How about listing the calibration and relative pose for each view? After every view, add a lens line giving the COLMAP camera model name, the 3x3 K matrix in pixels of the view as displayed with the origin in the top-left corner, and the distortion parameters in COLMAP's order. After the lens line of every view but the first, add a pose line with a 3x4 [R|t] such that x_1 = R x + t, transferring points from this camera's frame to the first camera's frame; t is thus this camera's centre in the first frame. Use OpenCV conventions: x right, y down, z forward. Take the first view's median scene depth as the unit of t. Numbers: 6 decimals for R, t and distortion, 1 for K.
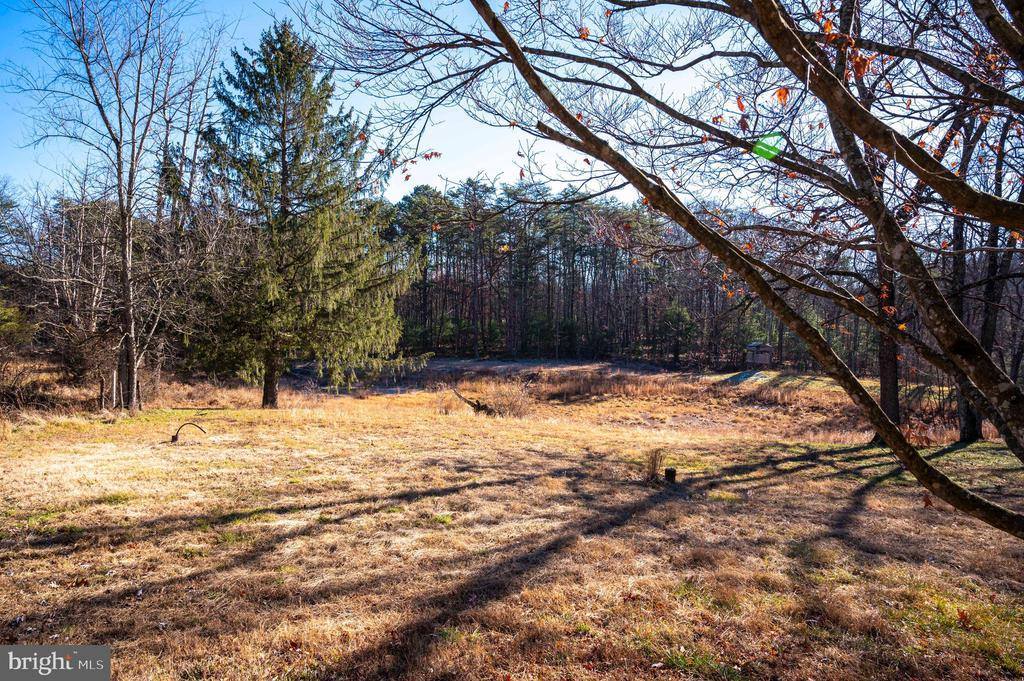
lens RADIAL K [[682.8, 0, 511.0], [0, 682.8, 340.3], [0, 0, 1]] dist [-0.000187, 0.002697]
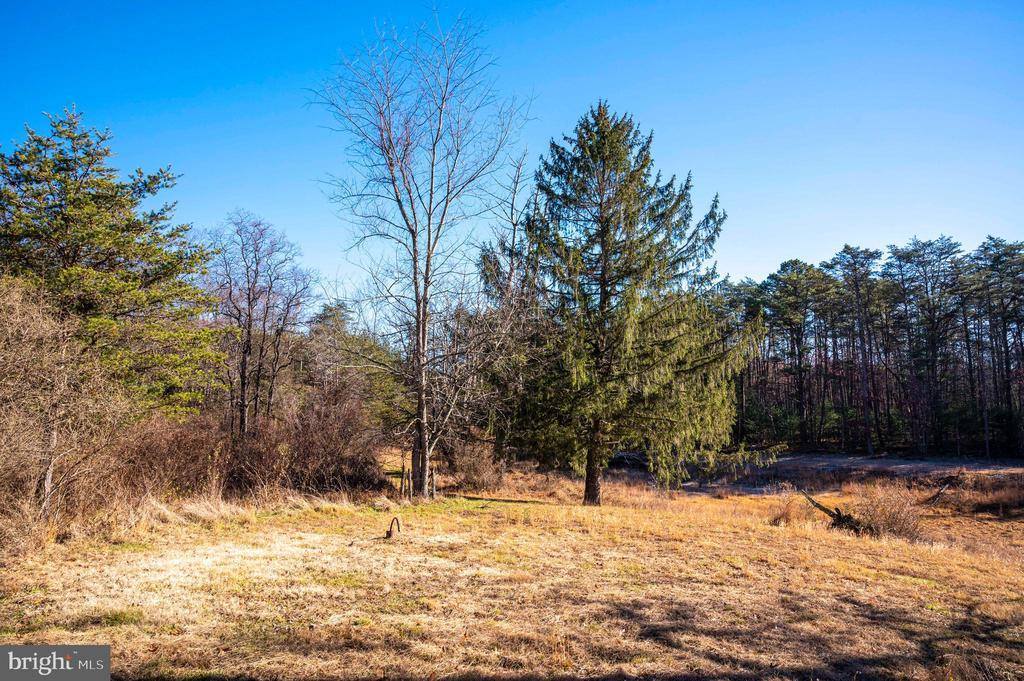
lens RADIAL K [[682.8, 0, 512.8], [0, 682.8, 337.7], [0, 0, 1]] dist [-0.000187, 0.002697]
pose [[0.851412, -0.071003, -0.519669, 0.046082], [-0.003422, 0.990022, -0.140874, 0.007460], [0.524486, 0.121720, 0.842673, 0.131108]]
